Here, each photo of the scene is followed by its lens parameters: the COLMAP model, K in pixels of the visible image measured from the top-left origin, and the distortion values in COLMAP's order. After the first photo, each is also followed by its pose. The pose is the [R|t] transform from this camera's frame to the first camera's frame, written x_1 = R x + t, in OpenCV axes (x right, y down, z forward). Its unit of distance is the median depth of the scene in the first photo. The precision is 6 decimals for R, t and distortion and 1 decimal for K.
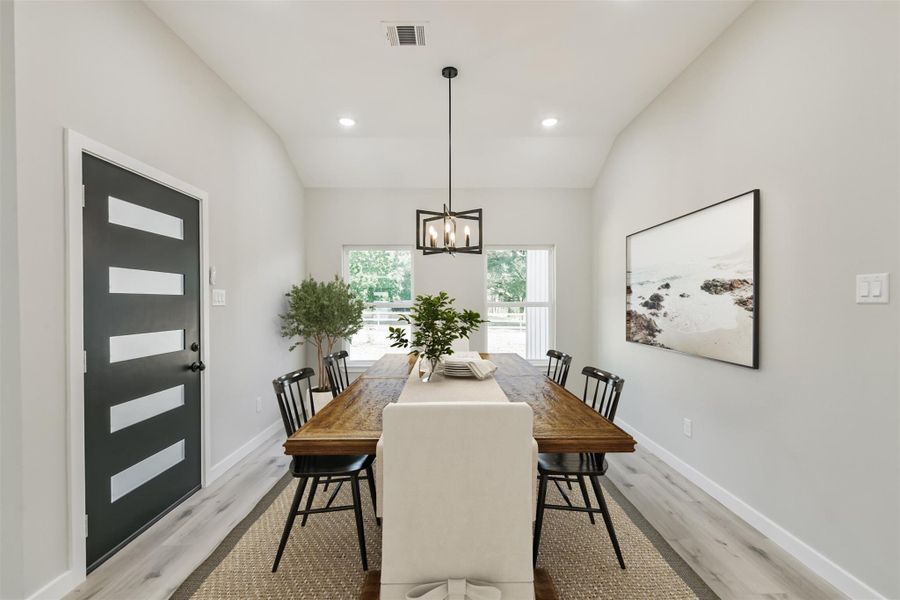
lens RADIAL K [[380.8, 0, 449.8], [0, 380.8, 302.7], [0, 0, 1]] dist [0.007275, -0.003087]
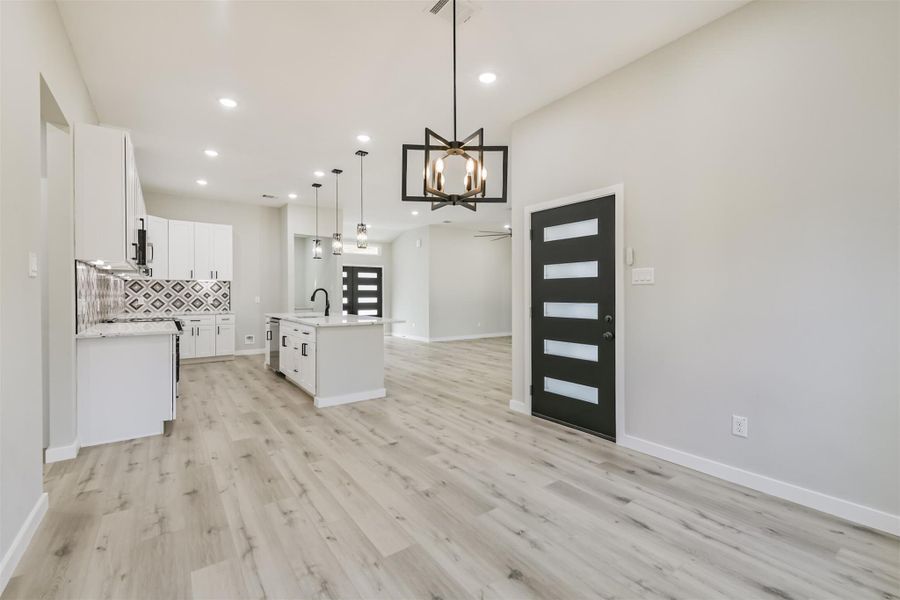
lens RADIAL K [[380.8, 0, 454.8], [0, 380.8, 294.0], [0, 0, 1]] dist [0.007275, -0.003087]
pose [[-0.799953, 0.006105, -0.600031, 0.435944], [0.001875, 0.999969, 0.007674, 0.024613], [0.600059, 0.005014, -0.799940, 1.644601]]
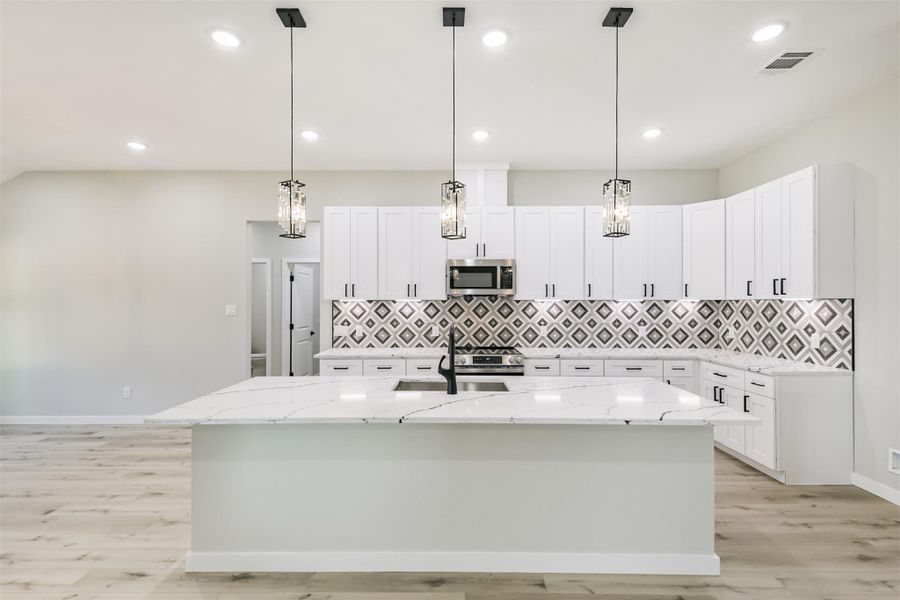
lens RADIAL K [[402.3, 0, 445.0], [0, 402.3, 300.4], [0, 0, 1]] dist [-0.000098, -0.000560]
pose [[0.010554, 0.016524, 0.999808, -1.098664], [0.005672, 0.999846, -0.016585, -0.028600], [-0.999928, 0.005846, 0.010459, -0.373389]]
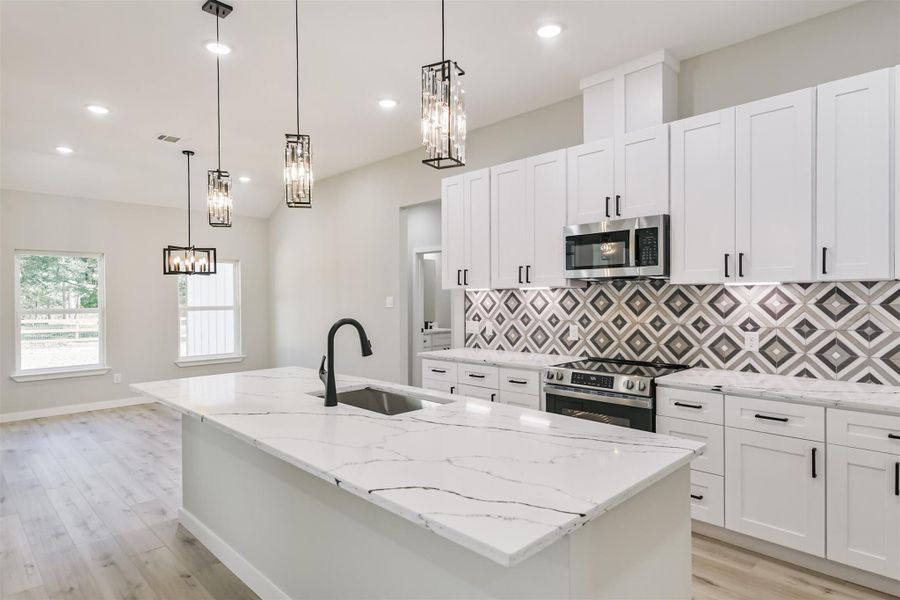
lens RADIAL K [[529.1, 0, 444.1], [0, 529.1, 298.0], [0, 0, 1]] dist [0.022472, 0.000265]
pose [[0.728214, -0.007219, 0.685311, -0.709392], [0.011986, 0.999926, -0.002203, -0.028135], [-0.685245, 0.009819, 0.728247, -1.191636]]
